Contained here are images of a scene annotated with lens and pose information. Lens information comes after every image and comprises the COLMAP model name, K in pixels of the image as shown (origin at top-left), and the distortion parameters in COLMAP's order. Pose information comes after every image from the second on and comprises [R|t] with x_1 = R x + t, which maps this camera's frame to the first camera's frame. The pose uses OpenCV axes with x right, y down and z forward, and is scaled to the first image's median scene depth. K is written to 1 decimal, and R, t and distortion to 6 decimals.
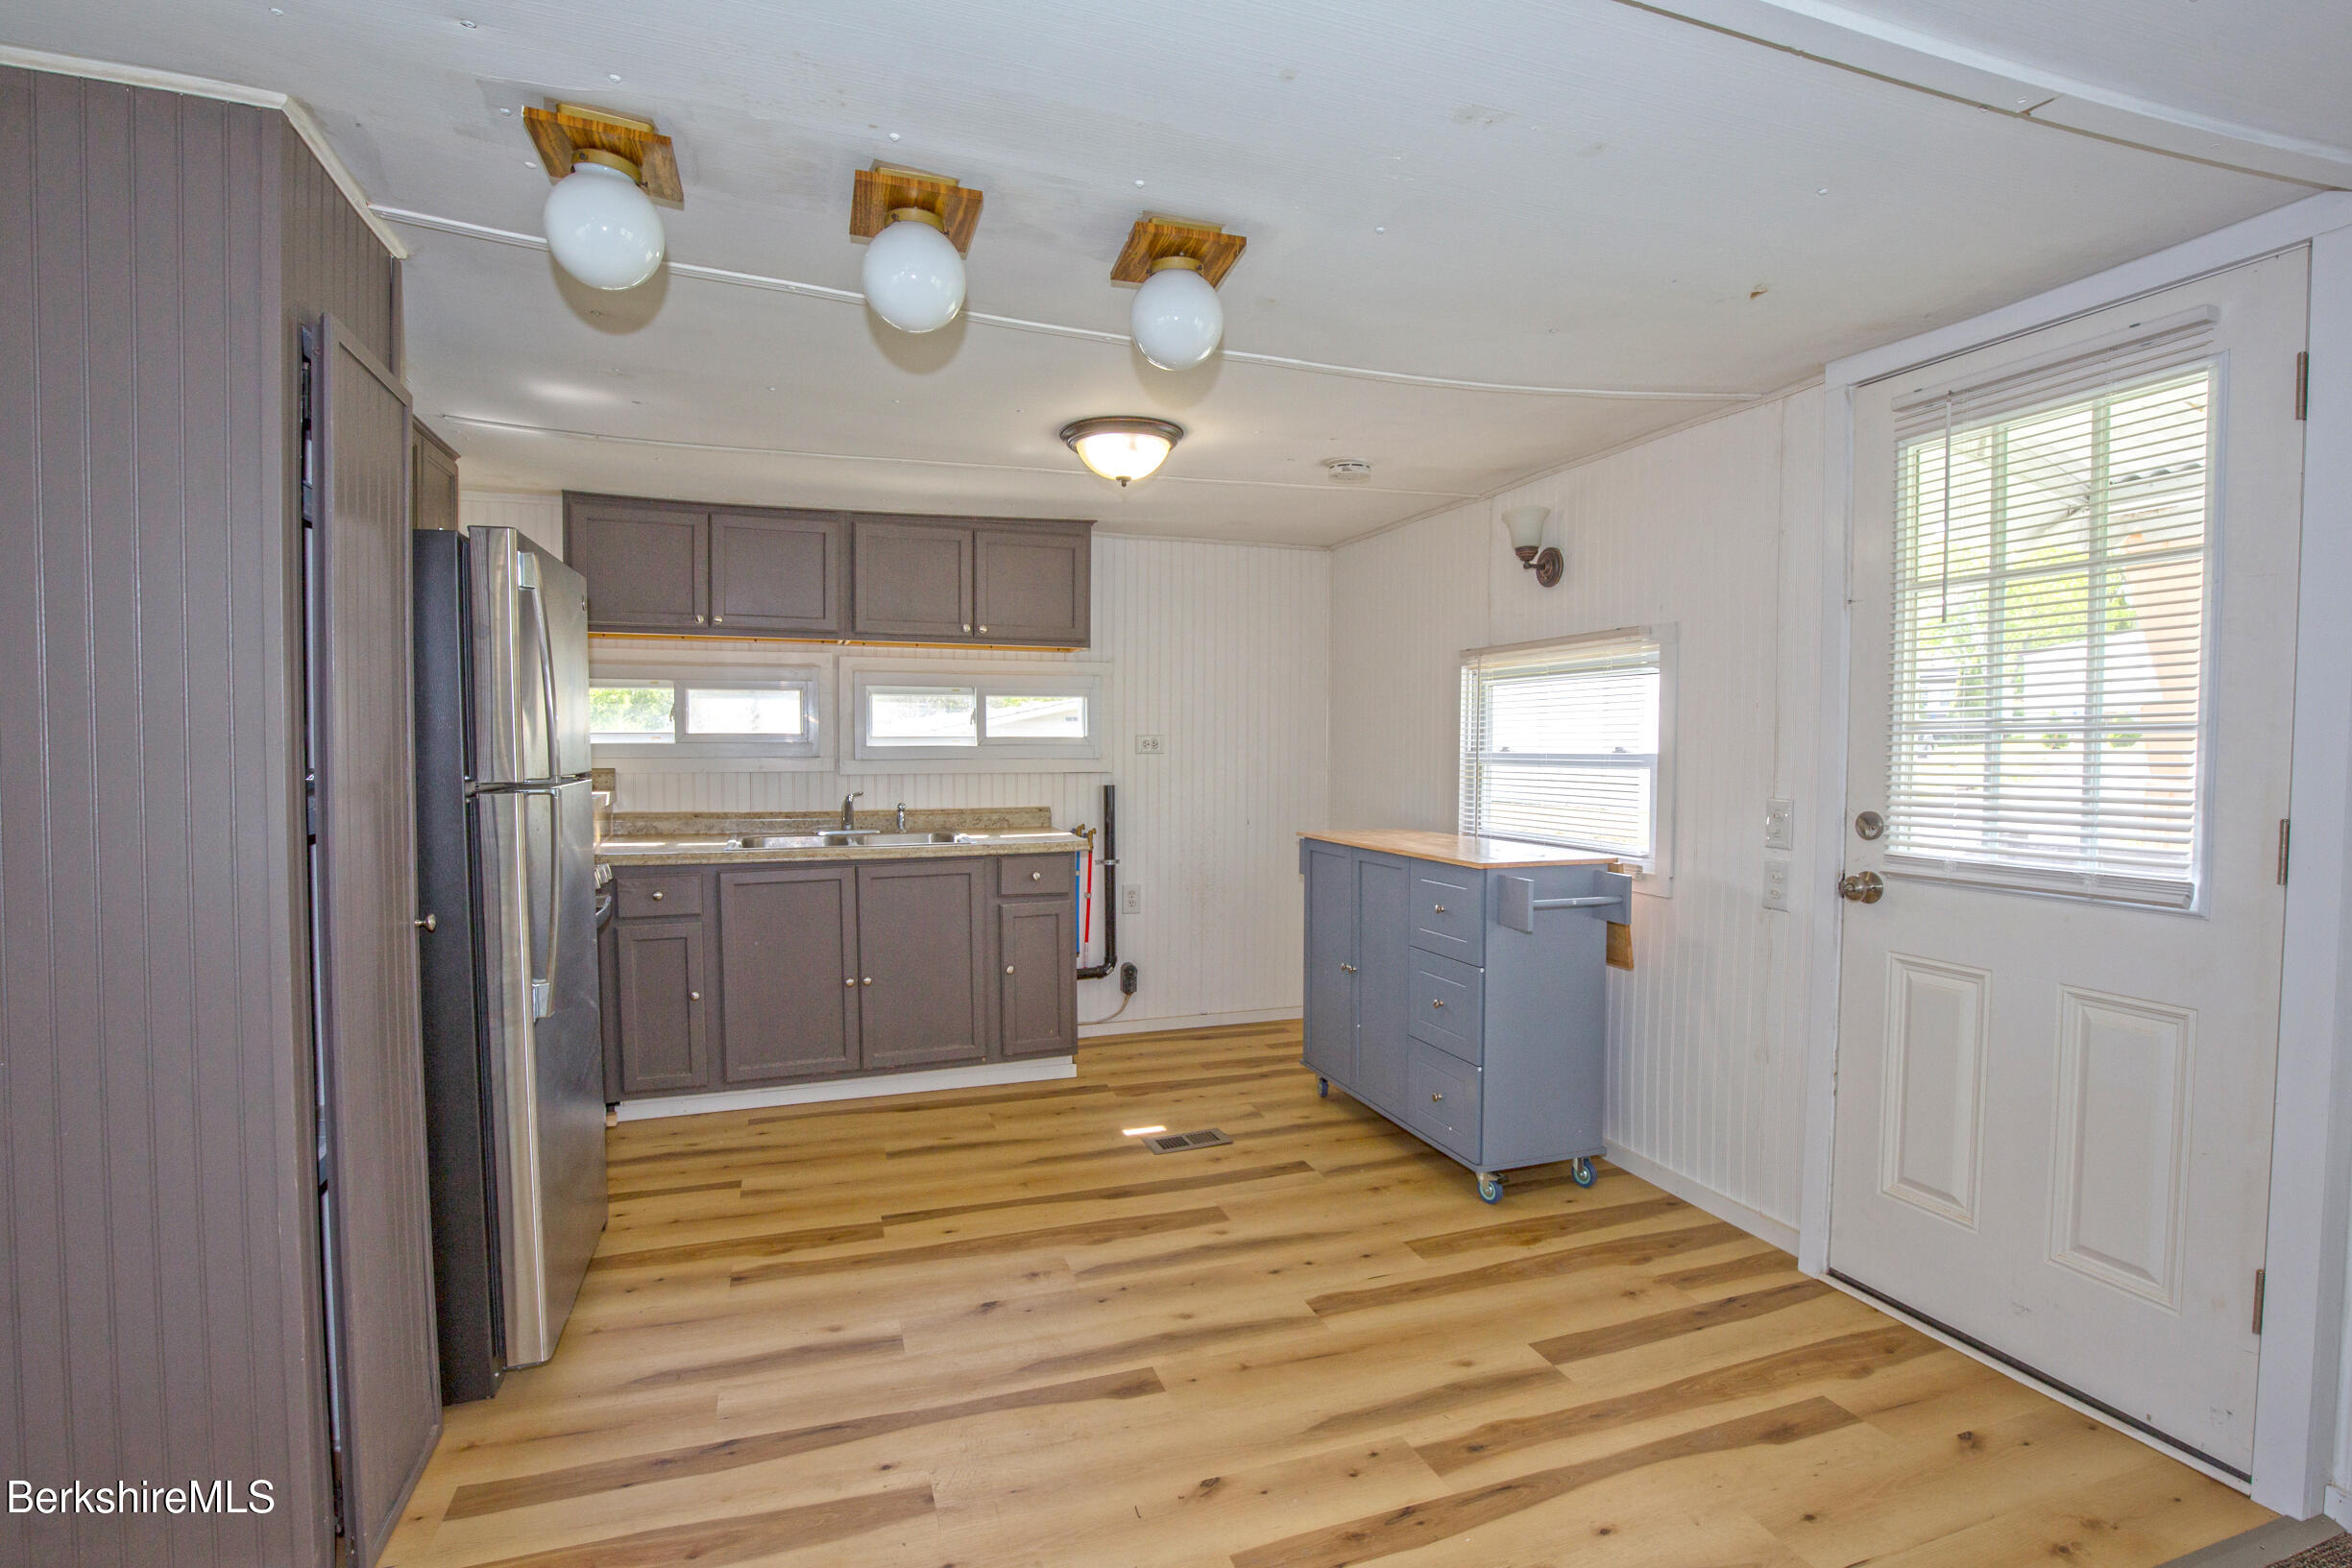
lens RADIAL K [[1105.9, 0, 1187.3], [0, 1105.9, 775.7], [0, 0, 1]] dist [-0.035341, -0.000152]
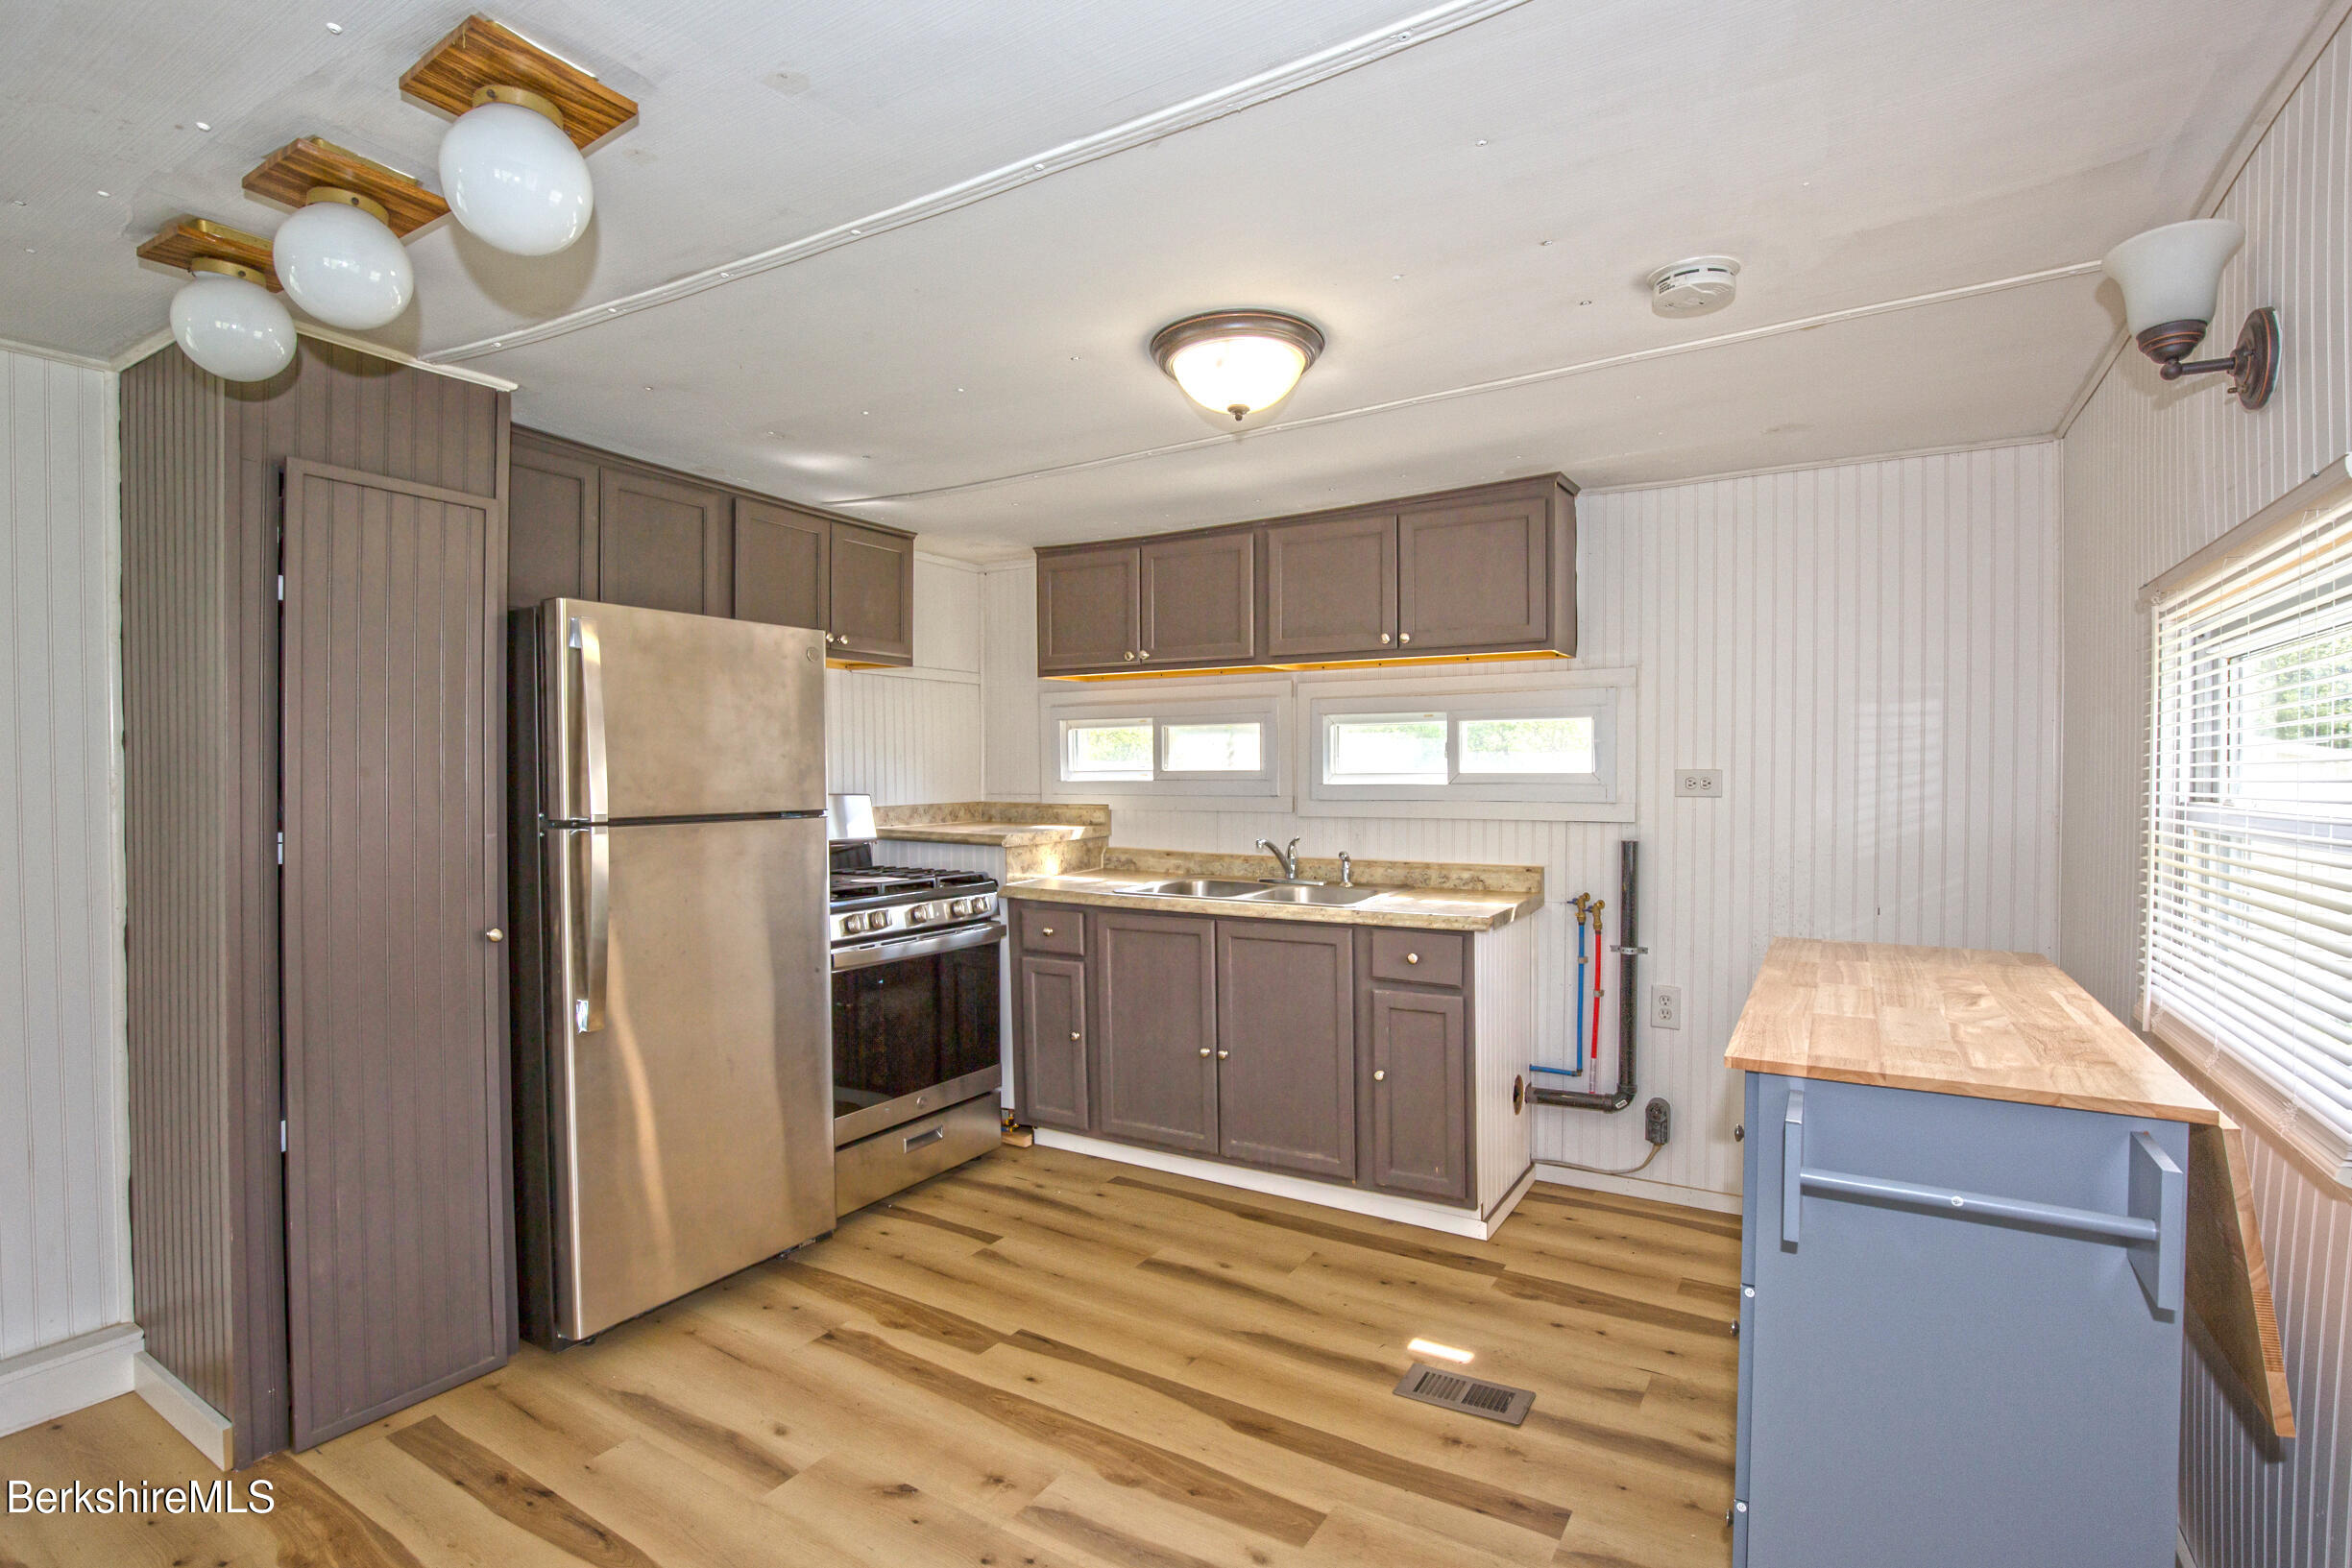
lens RADIAL K [[1109.3, 0, 1176.0], [0, 1109.3, 784.0], [0, 0, 1]] dist [-0.028254, -0.000010]
pose [[0.632862, 0.004490, -0.774252, 0.367232], [-0.021560, 0.999698, -0.011826, -0.016484], [0.773965, 0.024177, 0.632767, 0.417883]]
